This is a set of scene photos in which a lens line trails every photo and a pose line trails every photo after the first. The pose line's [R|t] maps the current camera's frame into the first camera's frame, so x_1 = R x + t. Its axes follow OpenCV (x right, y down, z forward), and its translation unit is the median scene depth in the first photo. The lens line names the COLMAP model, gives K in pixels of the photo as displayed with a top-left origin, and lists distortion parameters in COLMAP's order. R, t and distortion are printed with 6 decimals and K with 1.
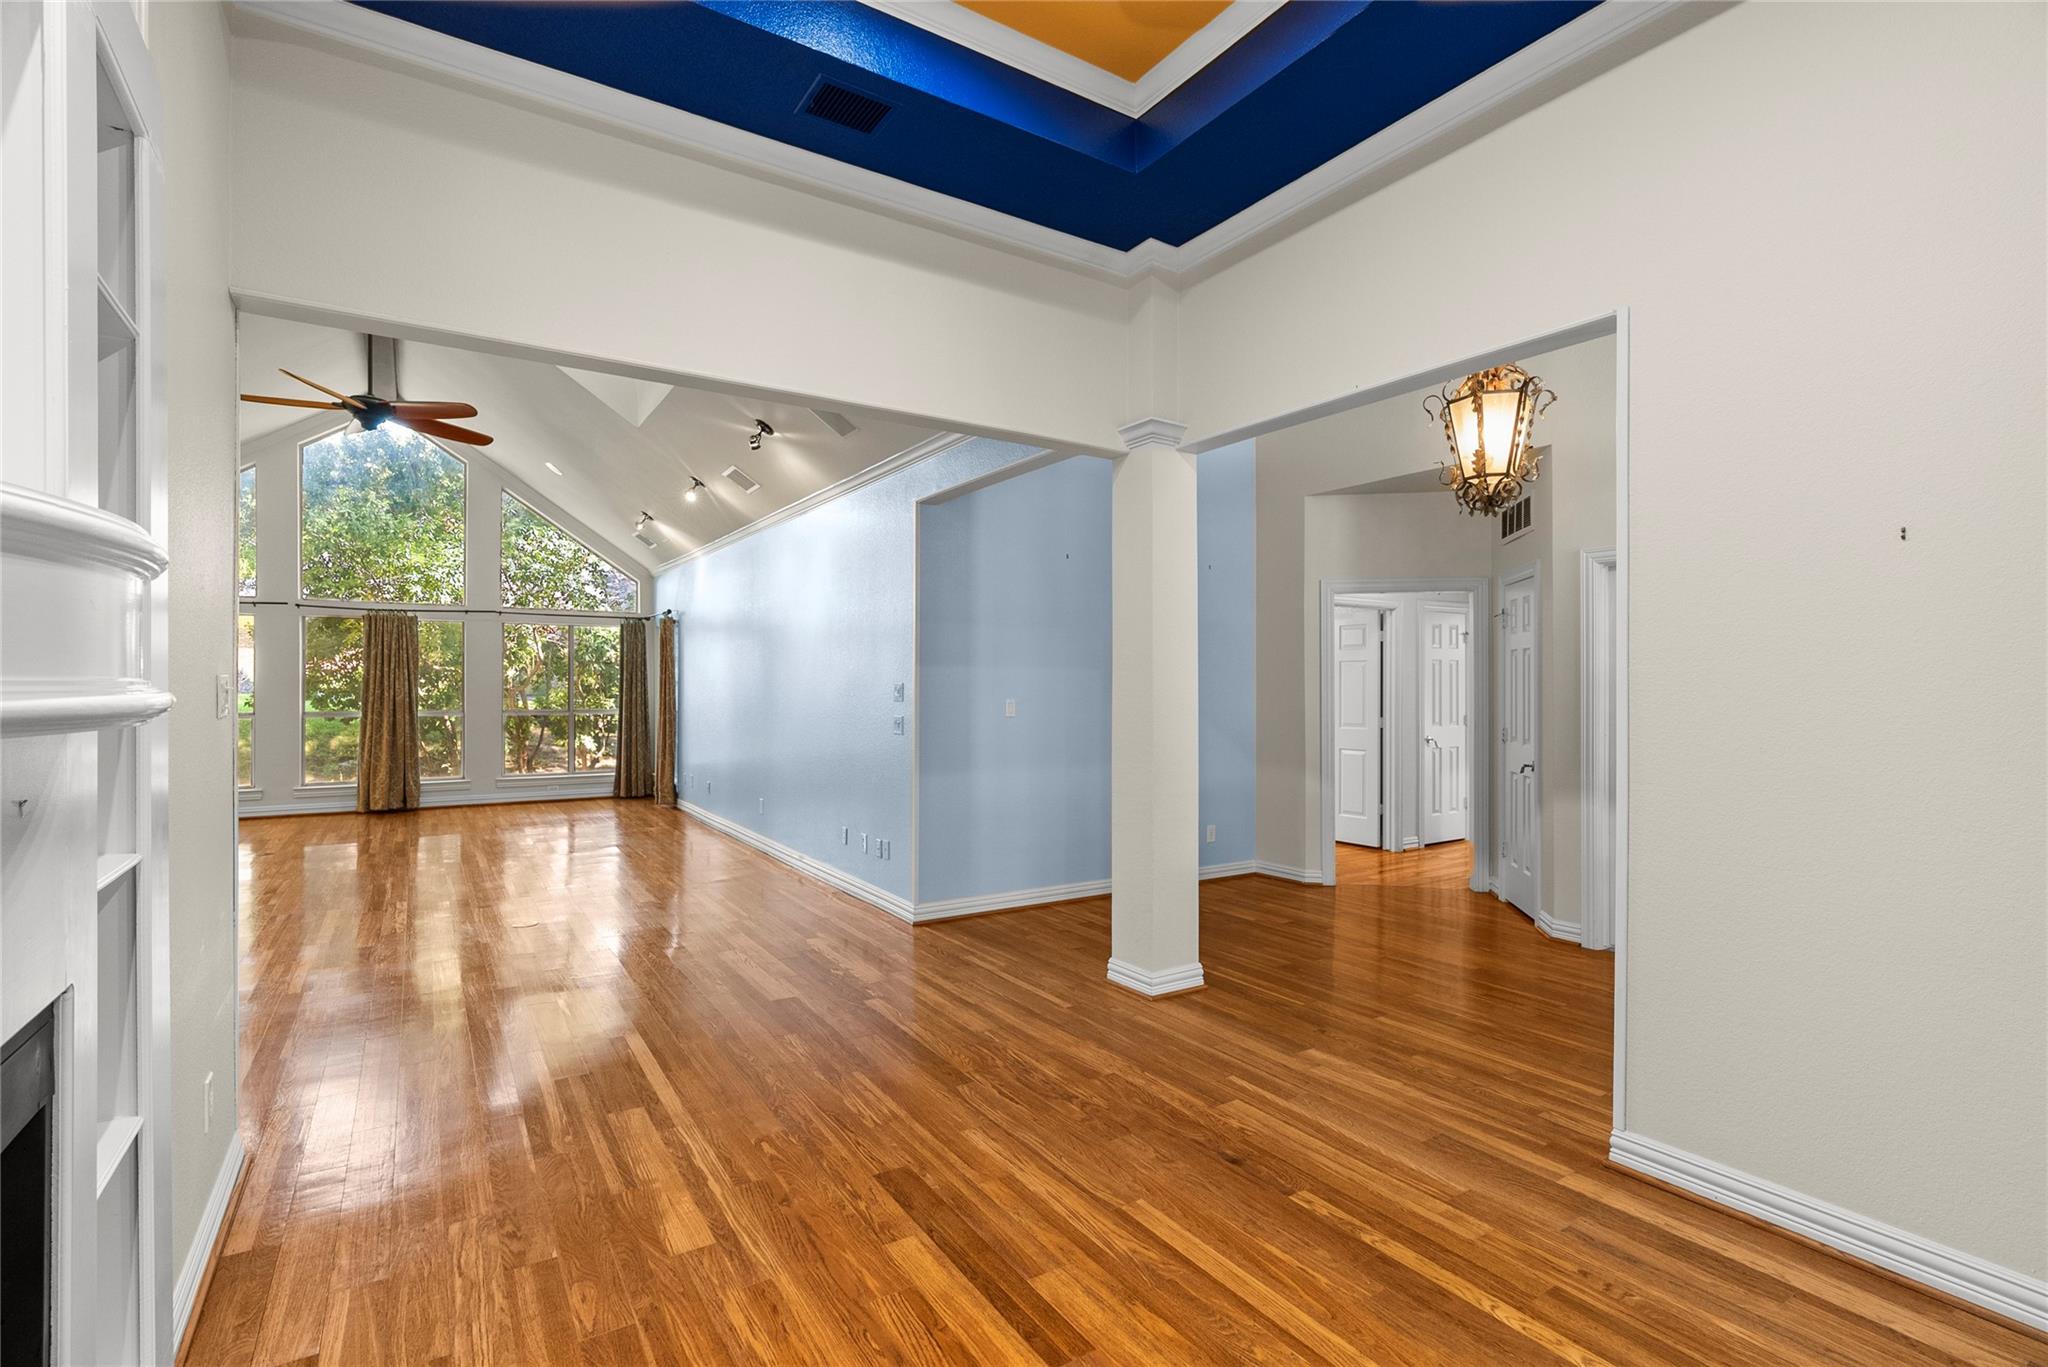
lens RADIAL K [[931.3, 0, 1027.2], [0, 931.3, 685.8], [0, 0, 1]] dist [-0.004778, -0.000578]
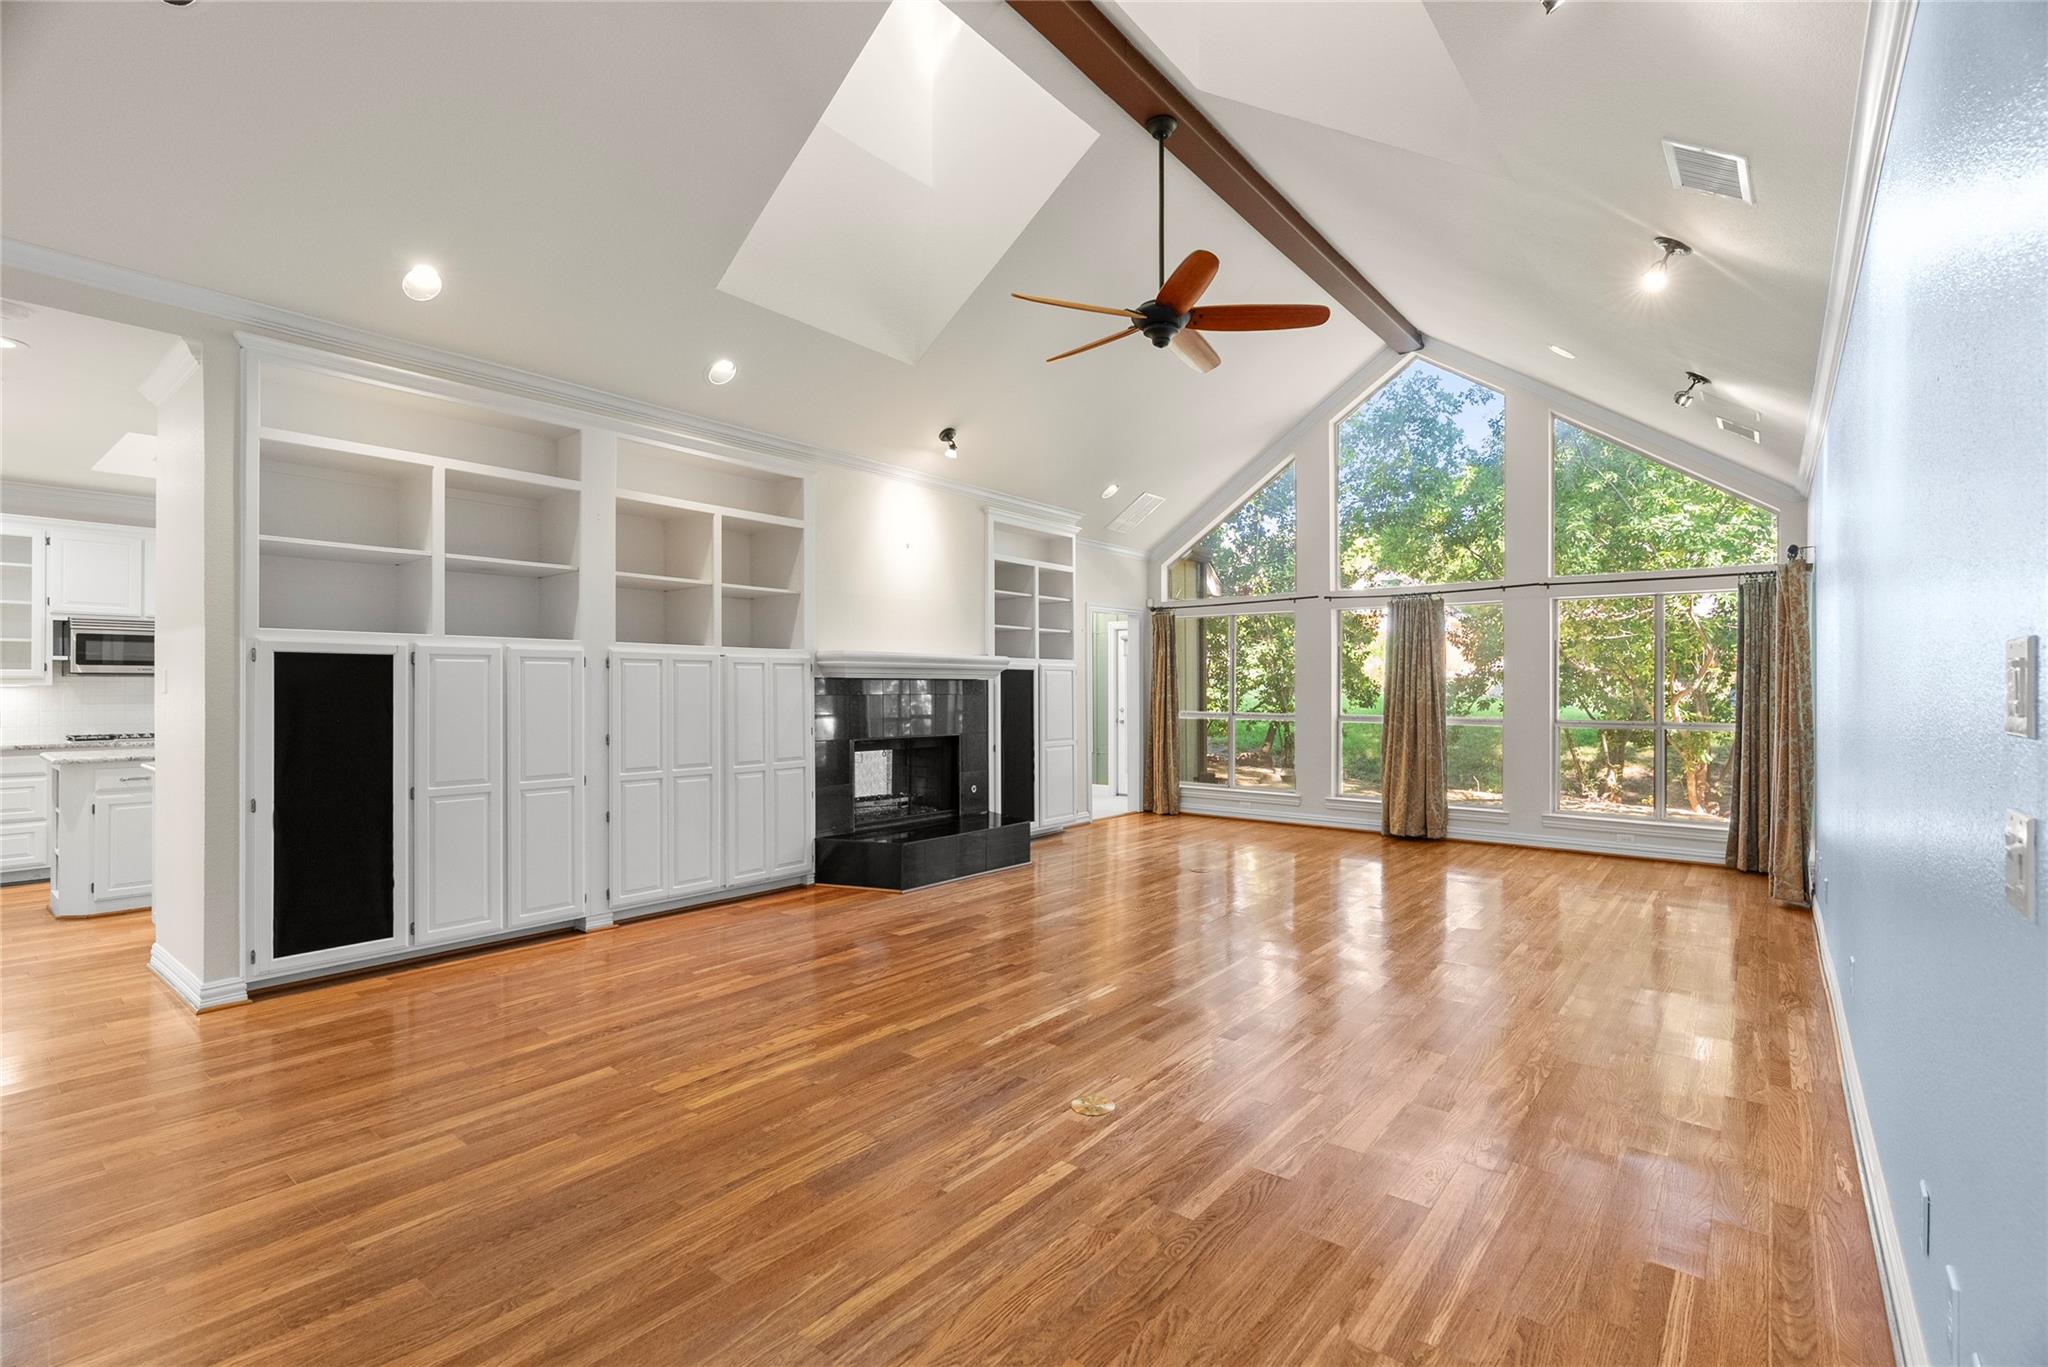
lens RADIAL K [[931.3, 0, 1023.6], [0, 931.3, 691.6], [0, 0, 1]] dist [-0.004778, -0.000578]
pose [[0.331606, 0.010829, -0.943356, -0.021785], [-0.001203, 0.999938, 0.011055, -0.003457], [0.943417, -0.002531, 0.331599, 0.401843]]
